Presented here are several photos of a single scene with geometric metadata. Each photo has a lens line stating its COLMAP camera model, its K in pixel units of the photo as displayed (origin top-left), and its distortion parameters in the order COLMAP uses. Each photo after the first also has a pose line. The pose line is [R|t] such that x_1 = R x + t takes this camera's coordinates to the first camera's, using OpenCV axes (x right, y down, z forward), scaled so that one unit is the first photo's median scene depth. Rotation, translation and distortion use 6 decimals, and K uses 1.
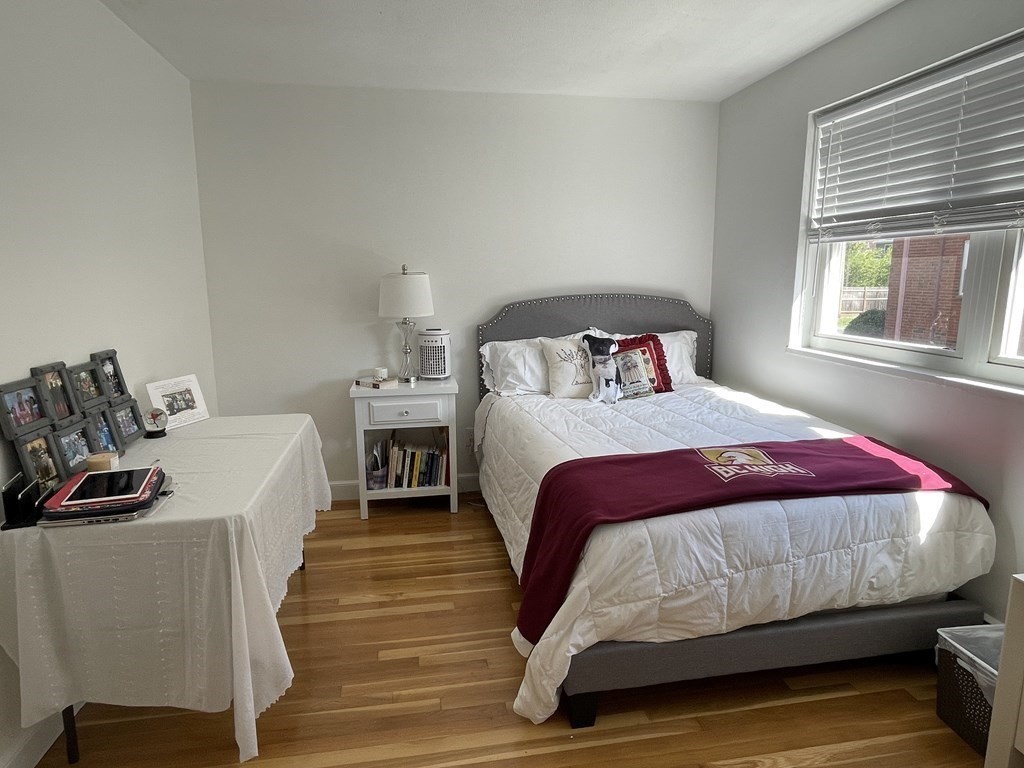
lens RADIAL K [[618.3, 0, 507.3], [0, 618.3, 385.1], [0, 0, 1]] dist [0.001396, -0.003565]
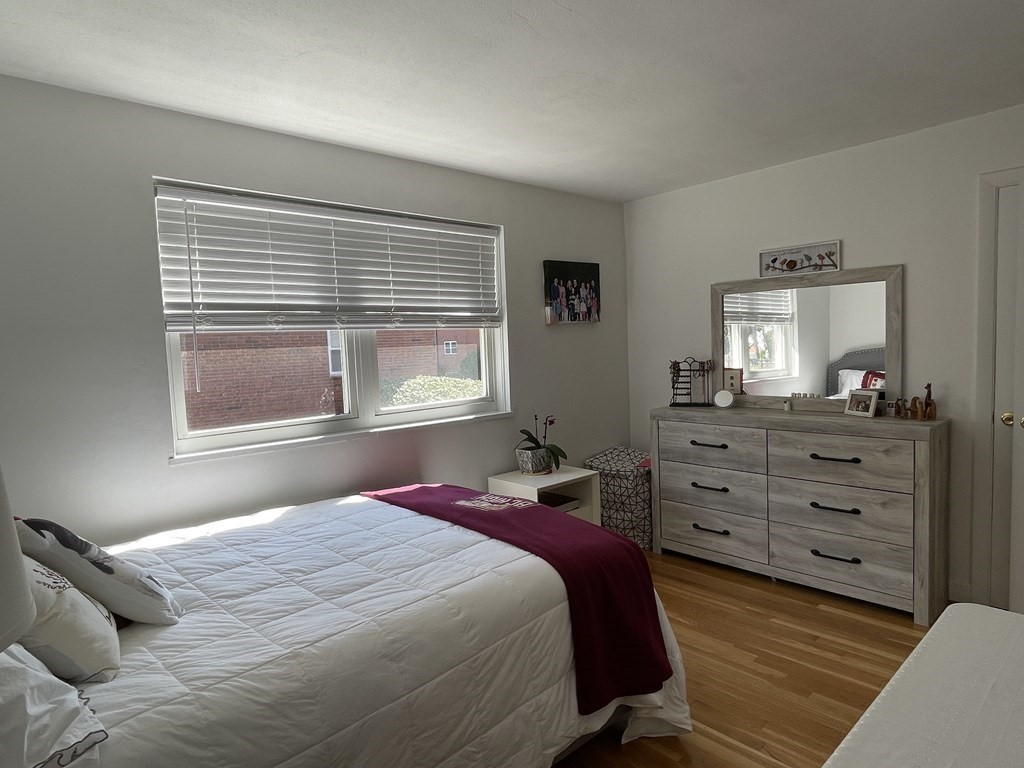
lens RADIAL K [[618.3, 0, 507.3], [0, 618.3, 385.1], [0, 0, 1]] dist [0.001396, -0.003565]
pose [[-0.552719, -0.031794, 0.832761, -0.546624], [0.185317, 0.969563, 0.160015, -0.246695], [-0.812502, 0.242768, -0.530004, 1.293764]]
